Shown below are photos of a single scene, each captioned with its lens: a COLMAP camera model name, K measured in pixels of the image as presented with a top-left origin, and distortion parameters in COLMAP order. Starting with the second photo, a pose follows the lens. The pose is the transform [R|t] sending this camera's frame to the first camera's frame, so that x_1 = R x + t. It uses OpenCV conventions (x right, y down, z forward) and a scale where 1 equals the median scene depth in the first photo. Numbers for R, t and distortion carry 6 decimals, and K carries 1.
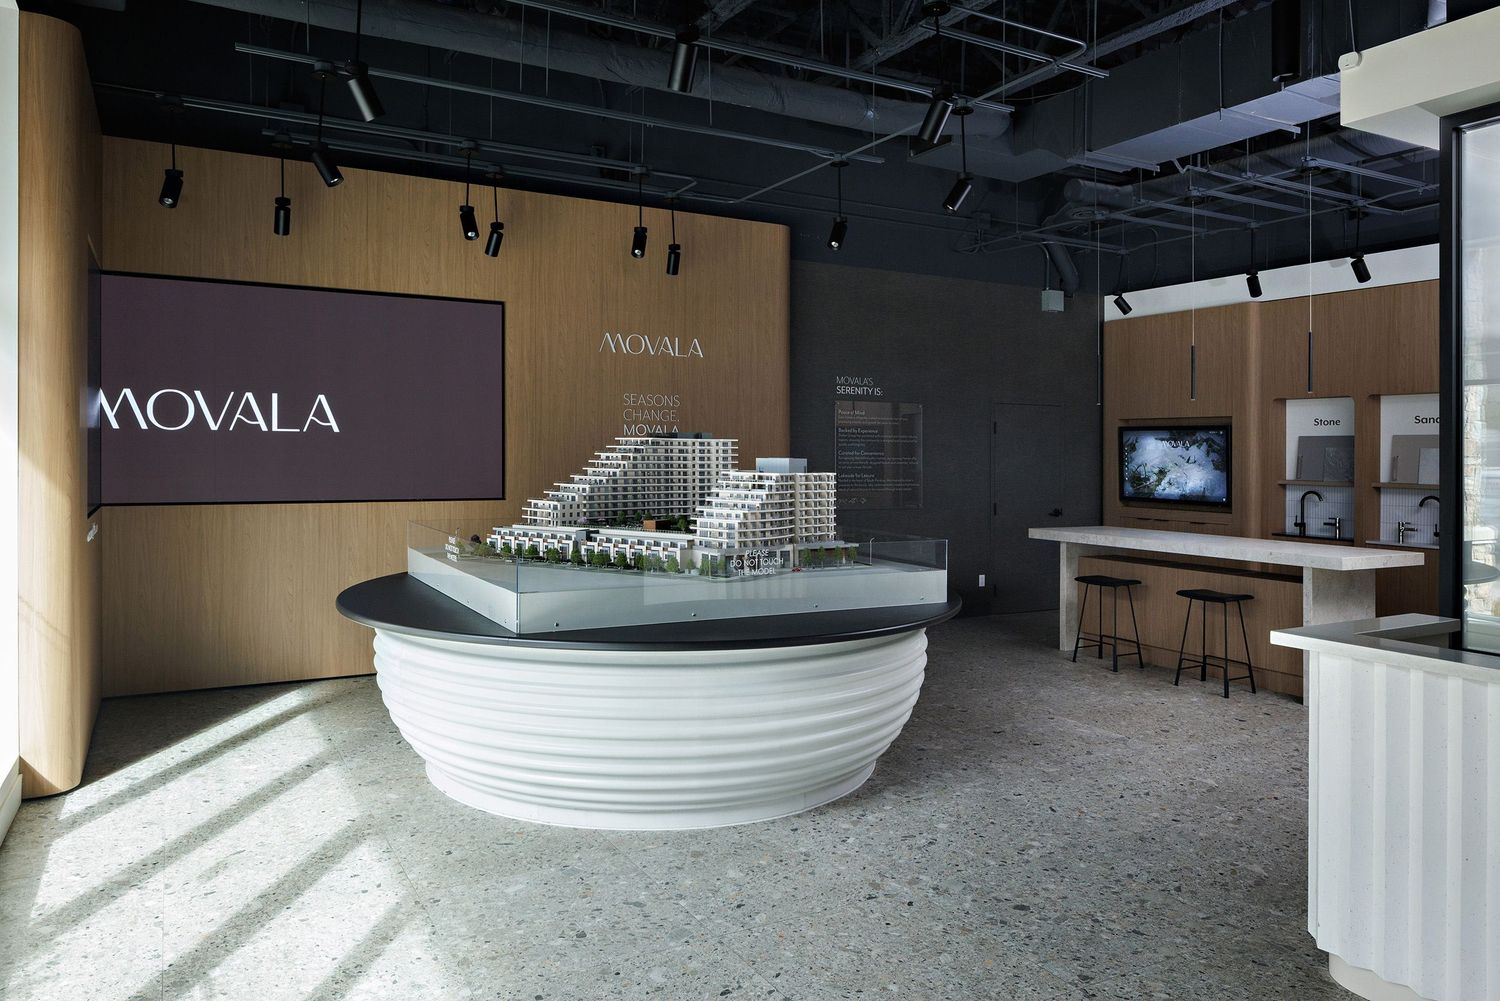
lens RADIAL K [[1026.3, 0, 734.0], [0, 1026.3, 424.3], [0, 0, 1]] dist [-0.008113, 0.002437]
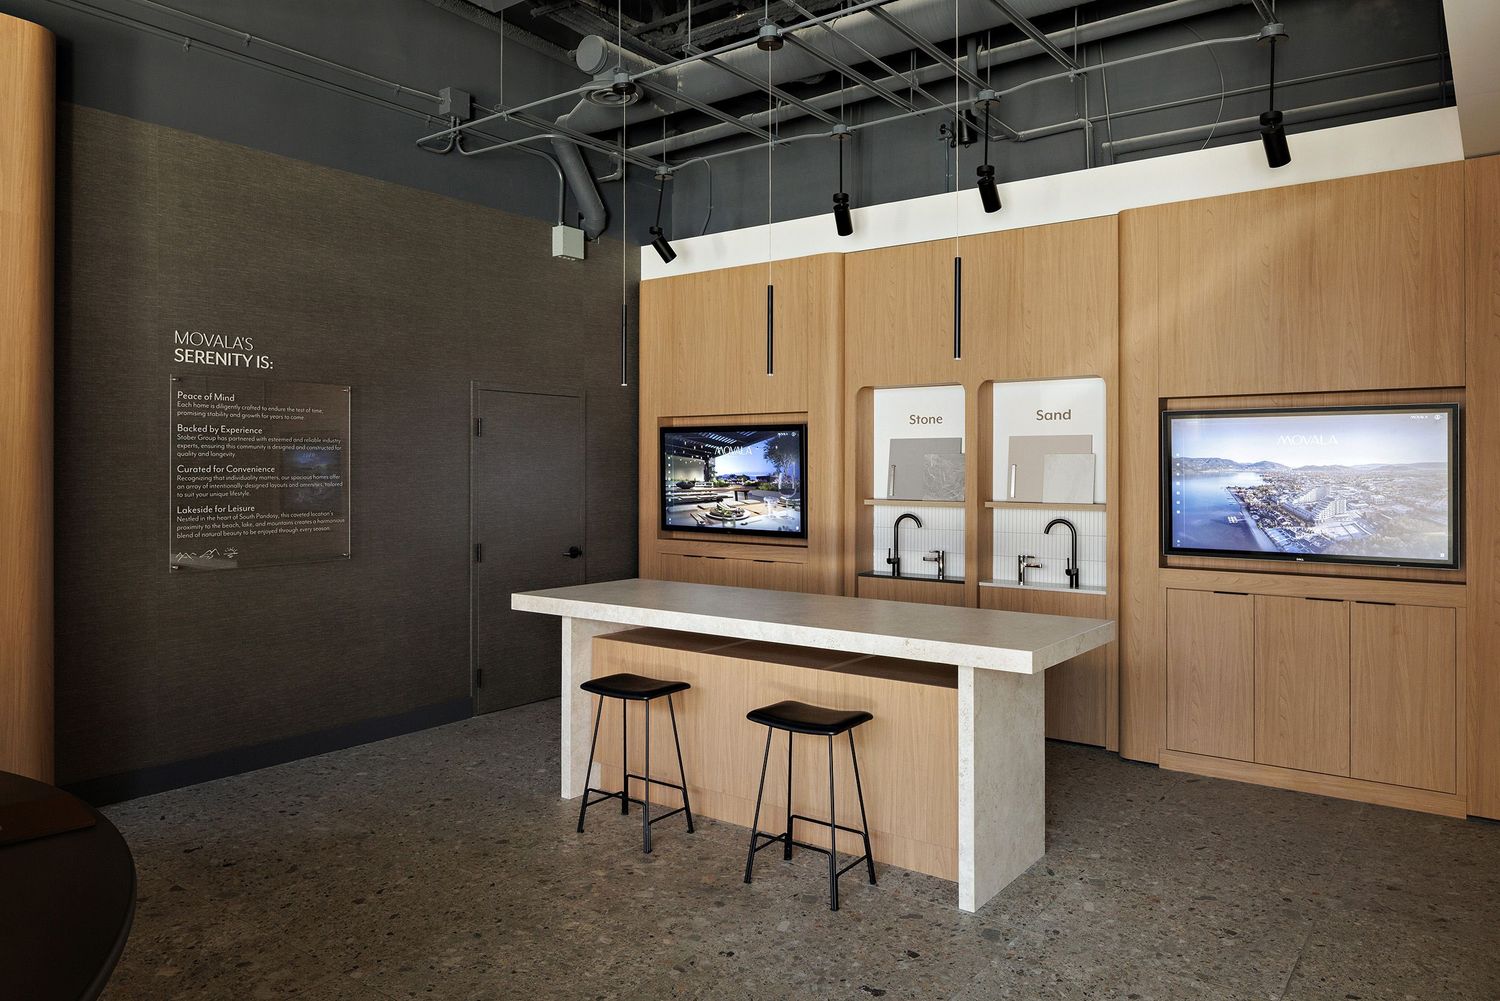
lens RADIAL K [[1026.3, 0, 743.2], [0, 1026.3, 473.0], [0, 0, 1]] dist [-0.008113, 0.002437]
pose [[0.908885, -0.014075, 0.416808, 0.154390], [-0.001594, 0.999306, 0.037221, 0.009050], [-0.417043, -0.034494, 0.908232, 0.387405]]
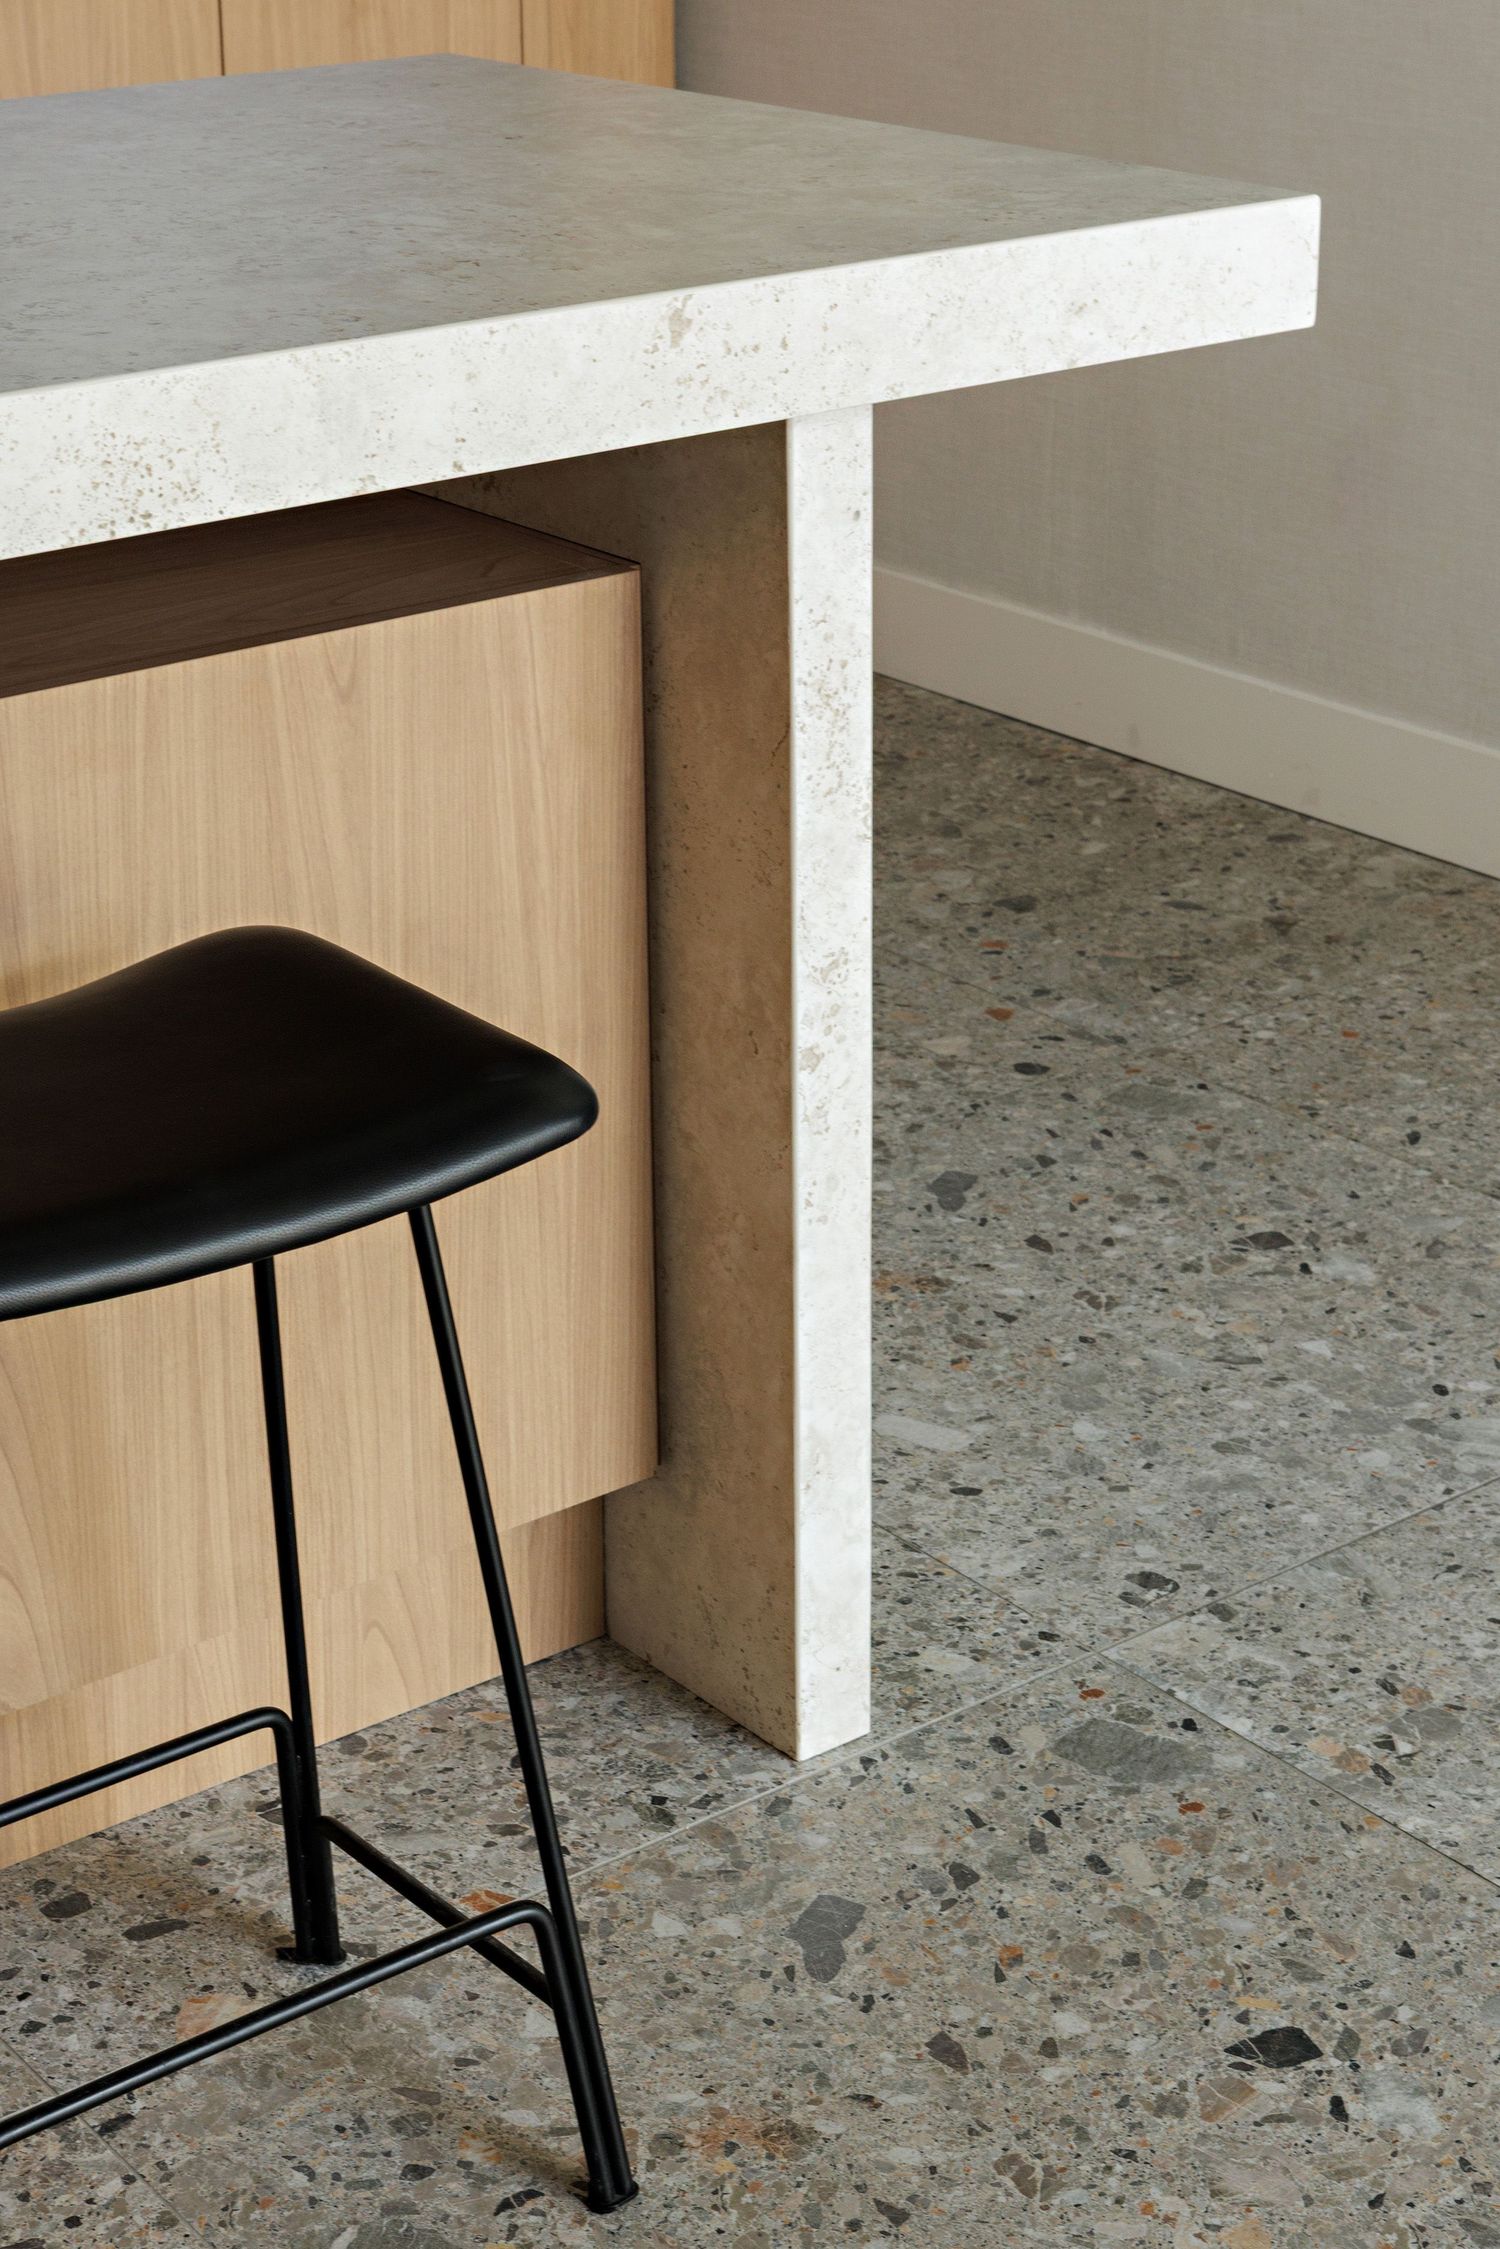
lens RADIAL K [[3845.3, 0, 750.5], [0, 3845.3, 1123.2], [0, 0, 1]] dist [-0.054202, 0.000000]
pose [[-0.173736, -0.390042, 0.904258, 0.171147], [-0.027139, 0.919770, 0.391519, 0.048536], [-0.984418, 0.043480, -0.170382, 0.763280]]
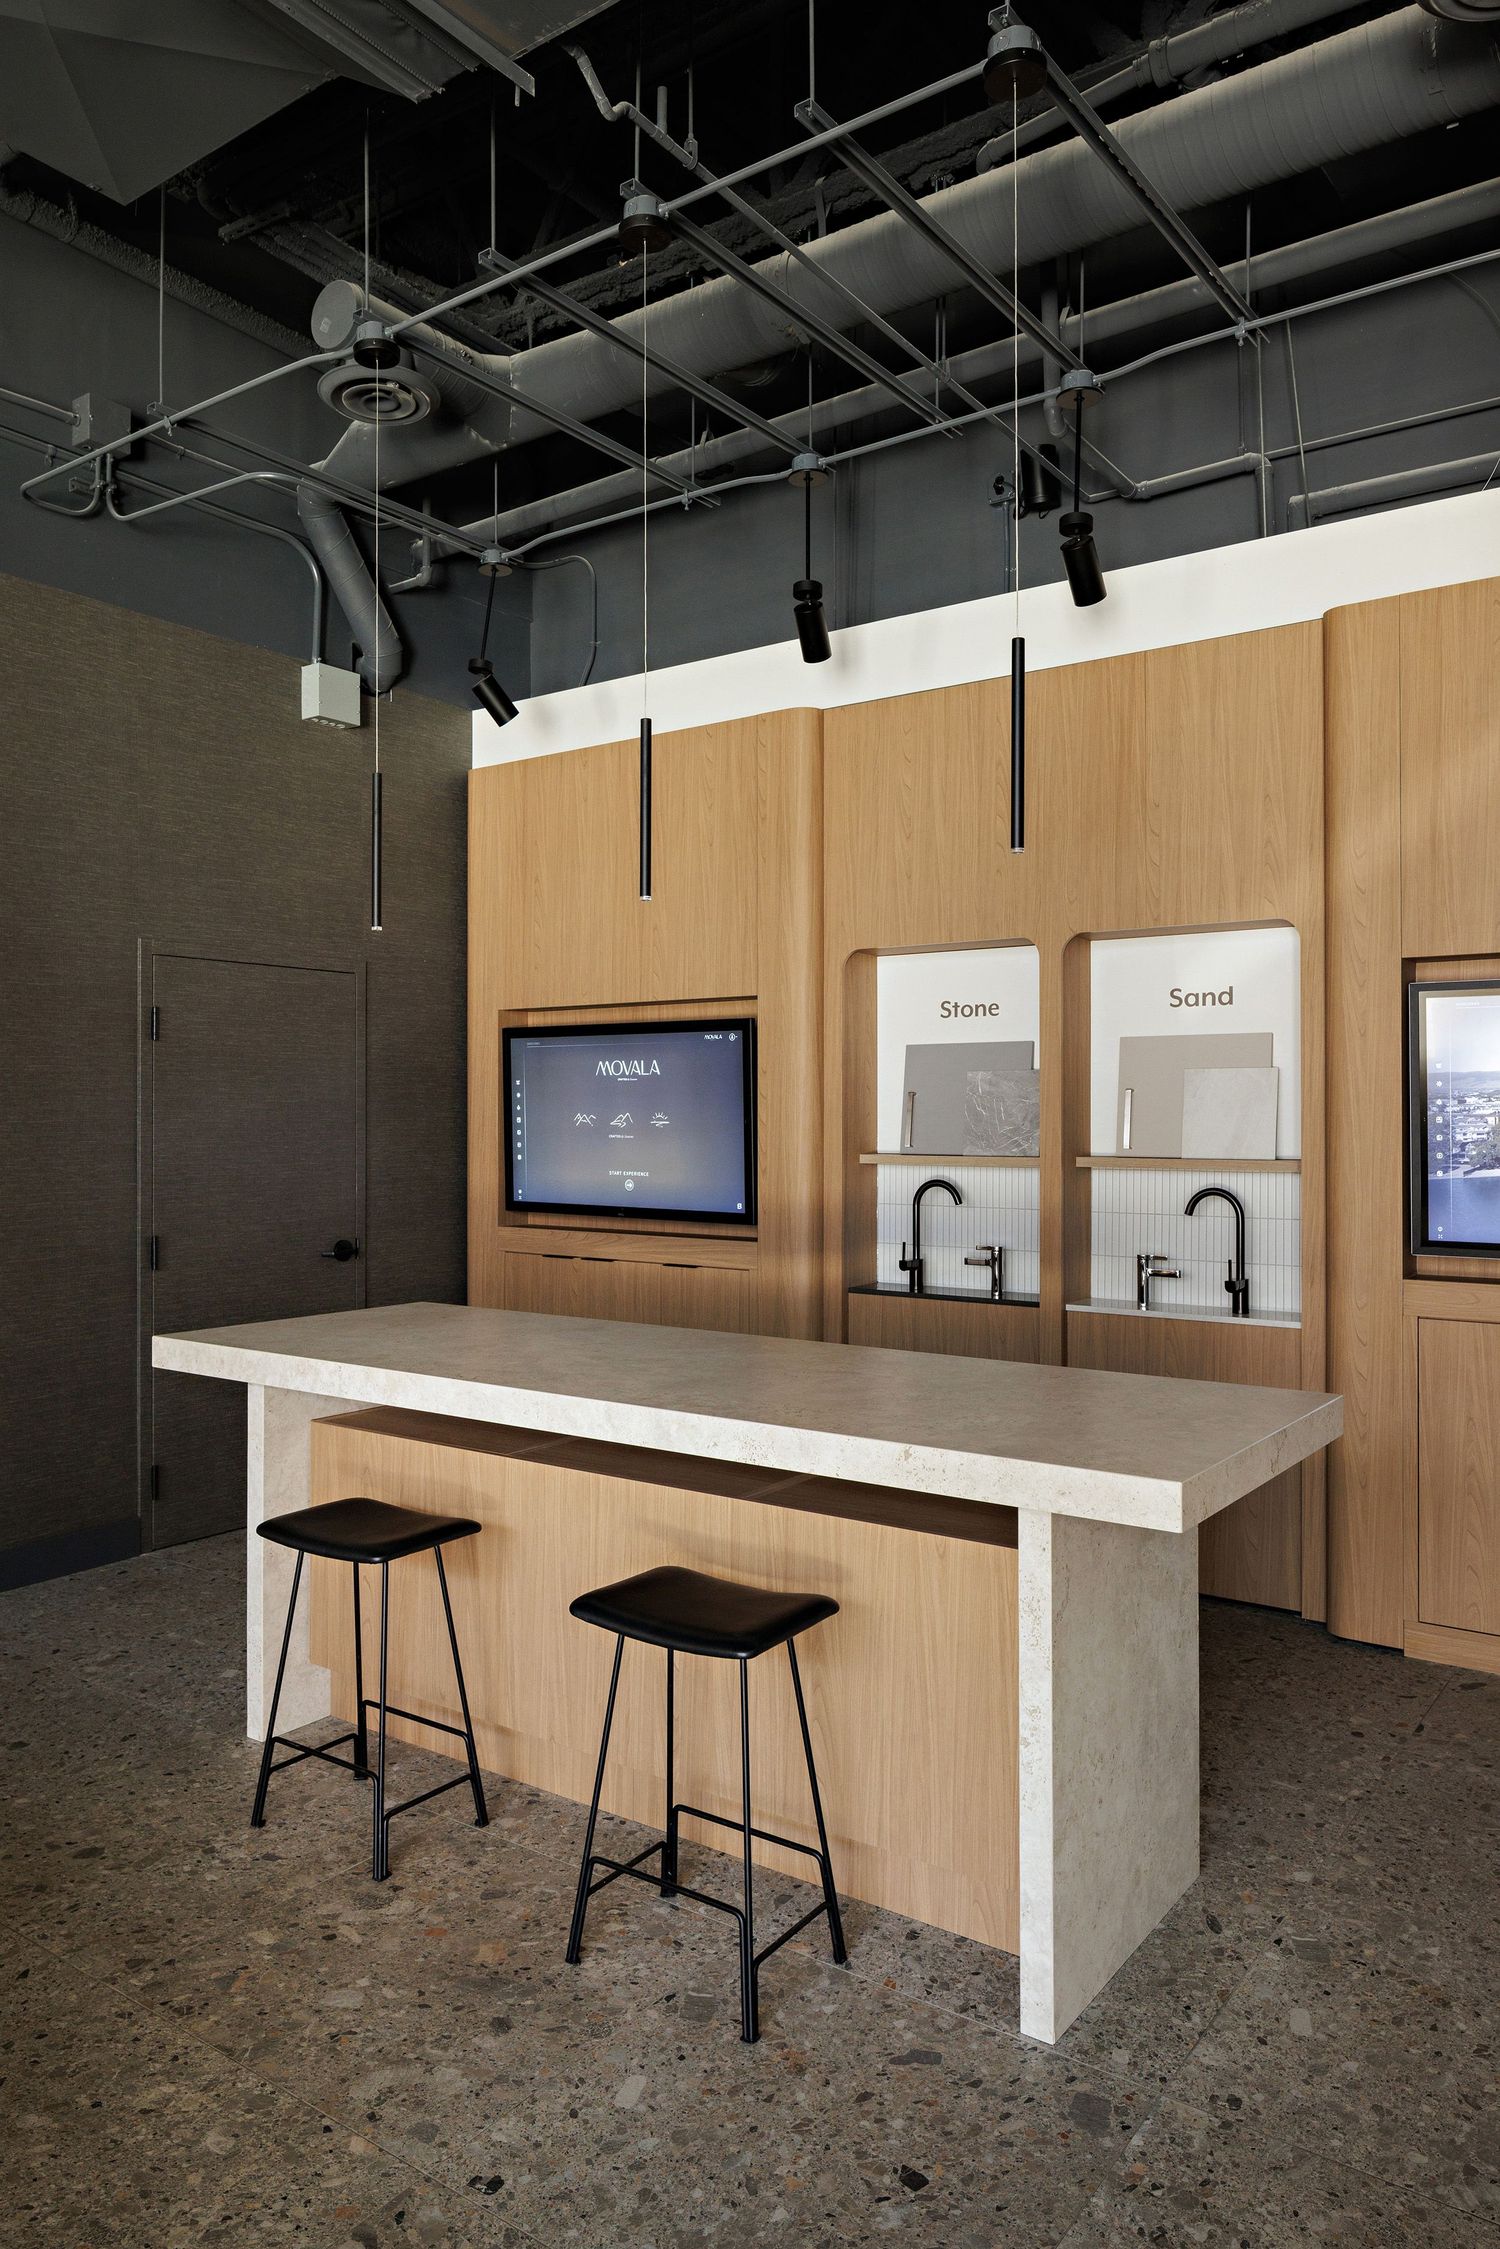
lens RADIAL K [[1538.7, 0, 747.2], [0, 1538.7, 1124.4], [0, 0, 1]] dist [-0.008113, 0.002437]
pose [[0.900332, -0.016032, 0.434908, 0.235377], [-0.000375, 0.999292, 0.037614, 0.020729], [-0.435203, -0.034029, 0.899689, 0.490646]]
